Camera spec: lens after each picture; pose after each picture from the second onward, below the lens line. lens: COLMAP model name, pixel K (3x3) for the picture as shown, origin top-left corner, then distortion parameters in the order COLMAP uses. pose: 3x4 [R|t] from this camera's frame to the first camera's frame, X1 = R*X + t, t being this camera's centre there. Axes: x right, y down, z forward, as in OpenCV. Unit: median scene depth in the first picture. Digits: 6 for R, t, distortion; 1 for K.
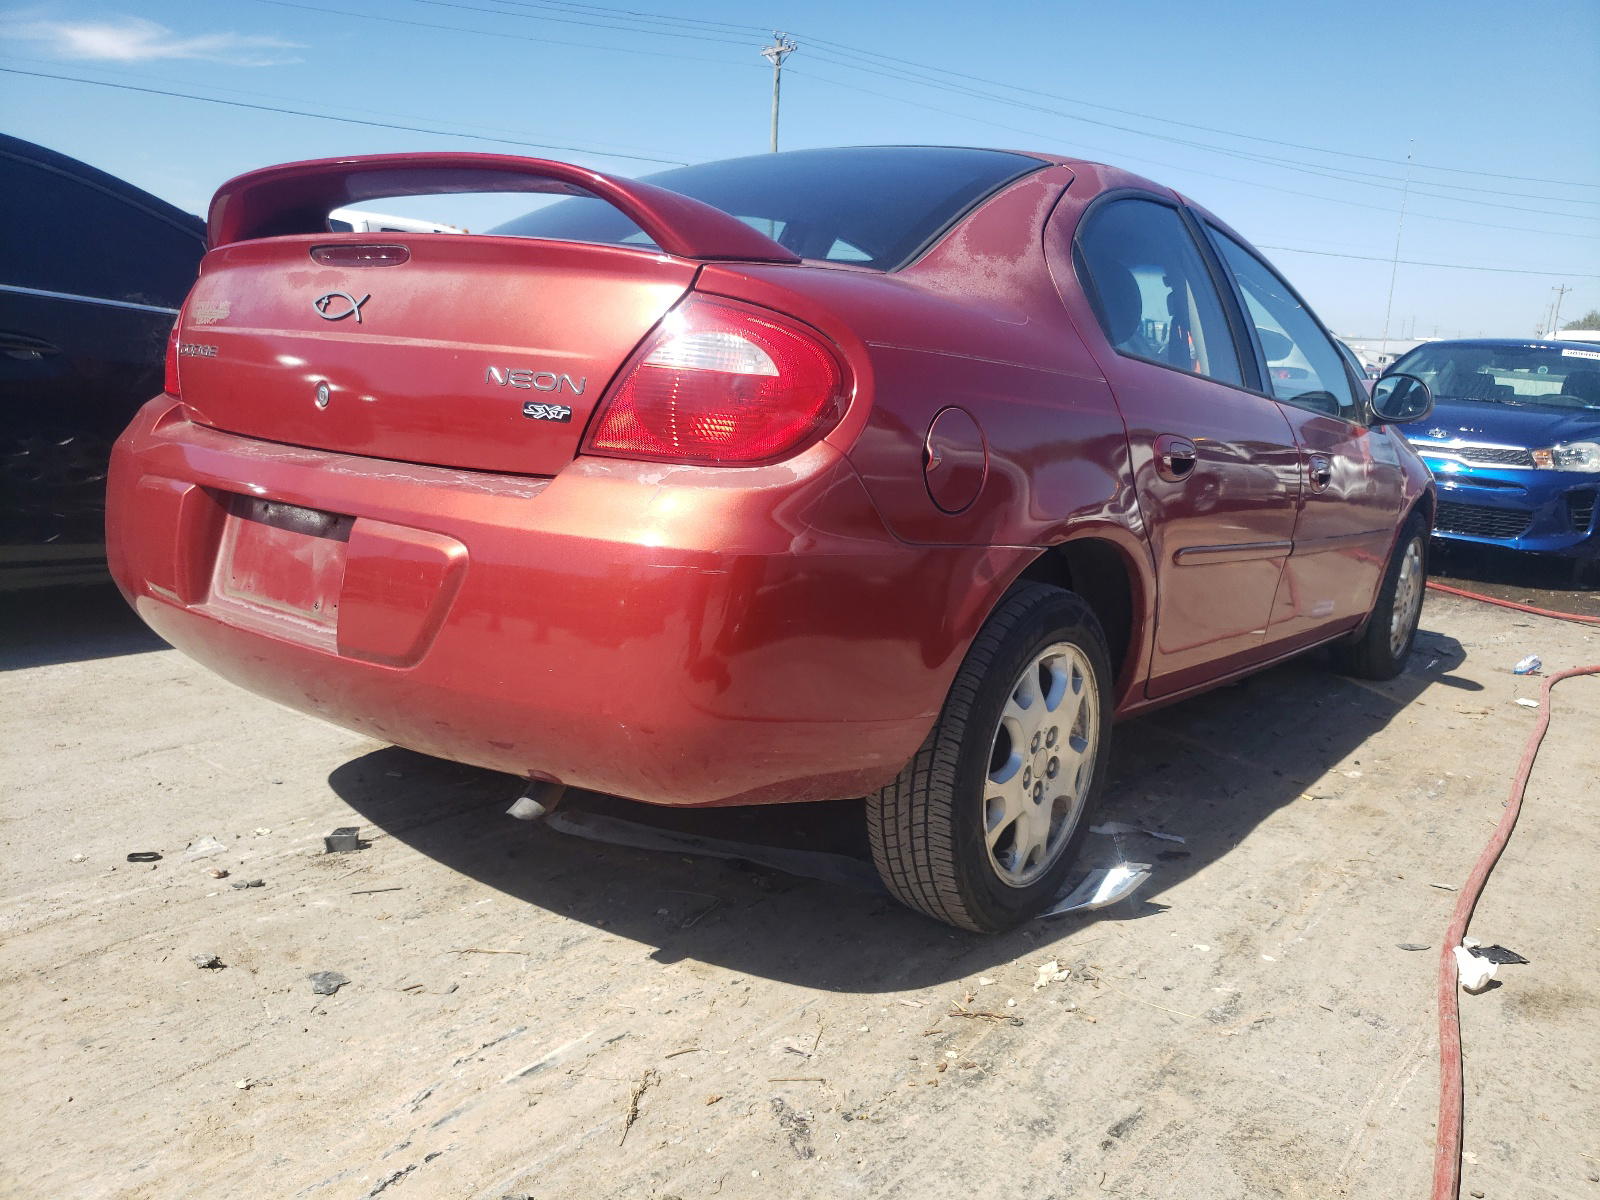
lens RADIAL K [[1187.5, 0, 795.2], [0, 1187.5, 608.6], [0, 0, 1]] dist [0.007878, 0.009273]
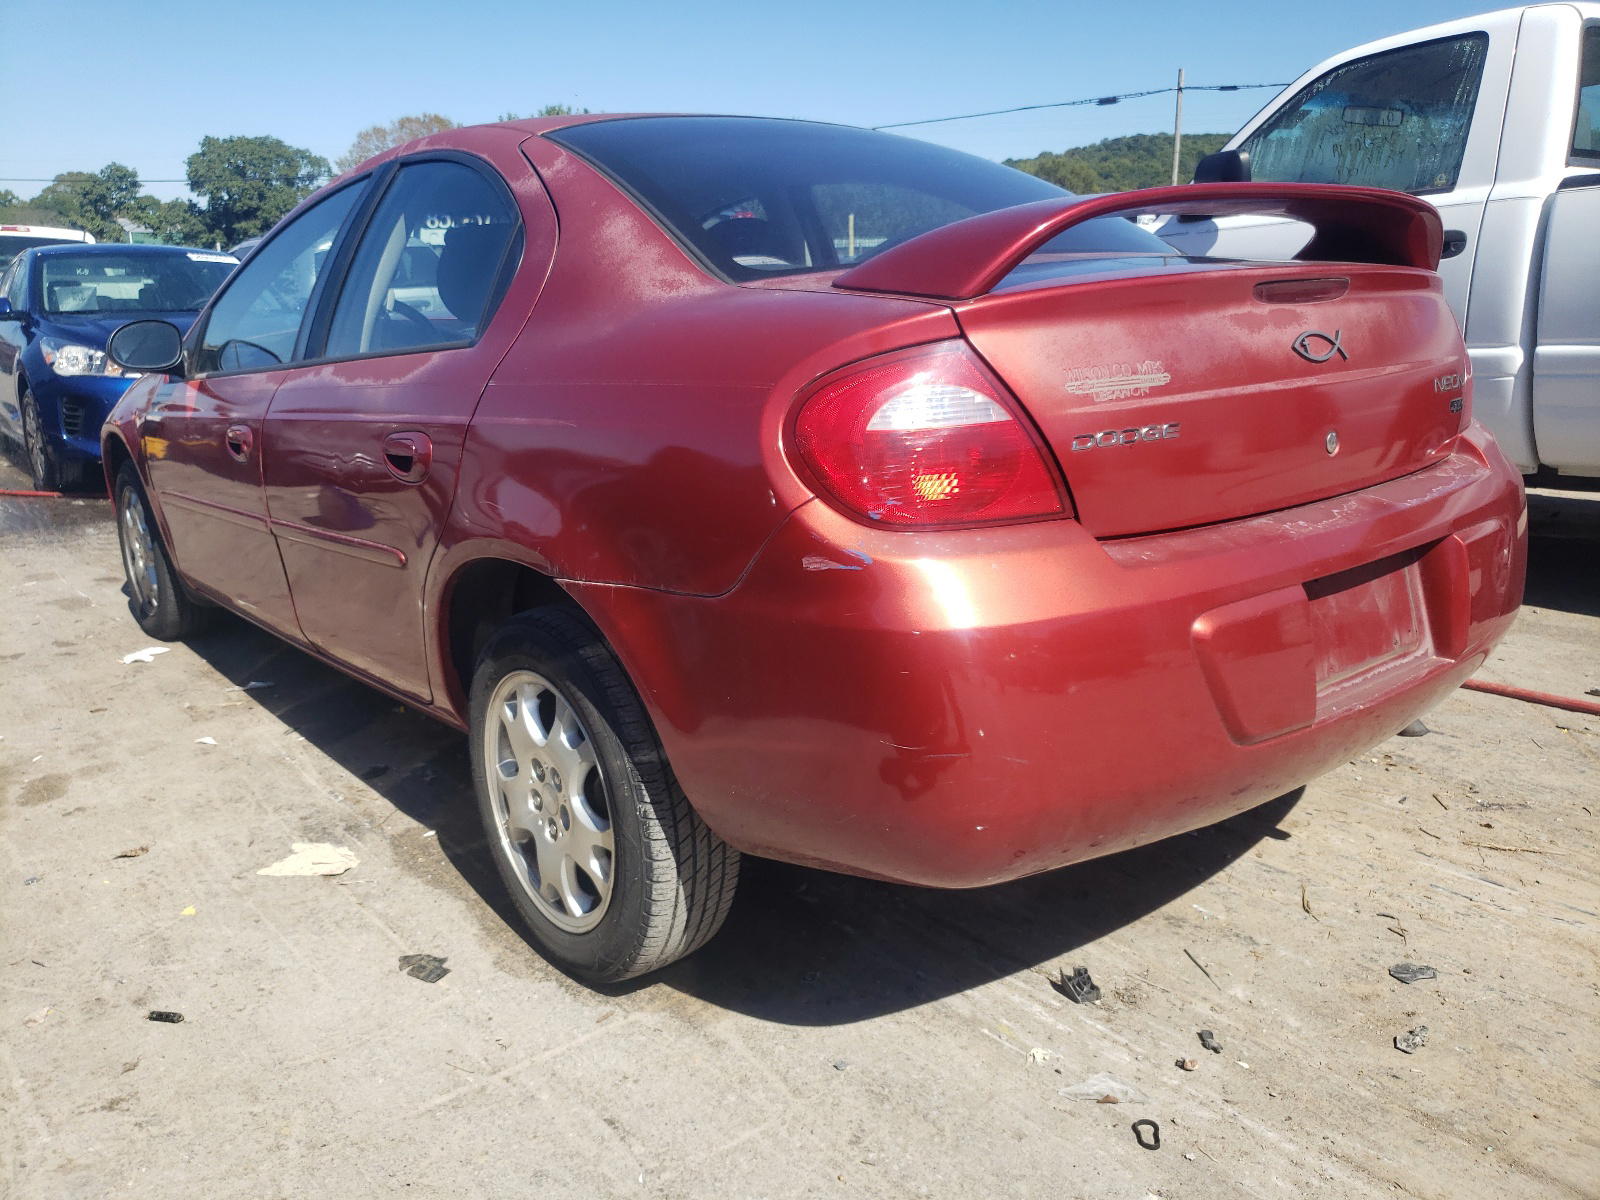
lens RADIAL K [[1187.5, 0, 796.0], [0, 1187.5, 590.5], [0, 0, 1]] dist [0.007878, 0.009273]
pose [[0.289234, -0.311722, 0.905082, -1.365766], [0.246740, 0.937822, 0.244148, -0.390789], [-0.924912, 0.152704, 0.348165, 1.050123]]
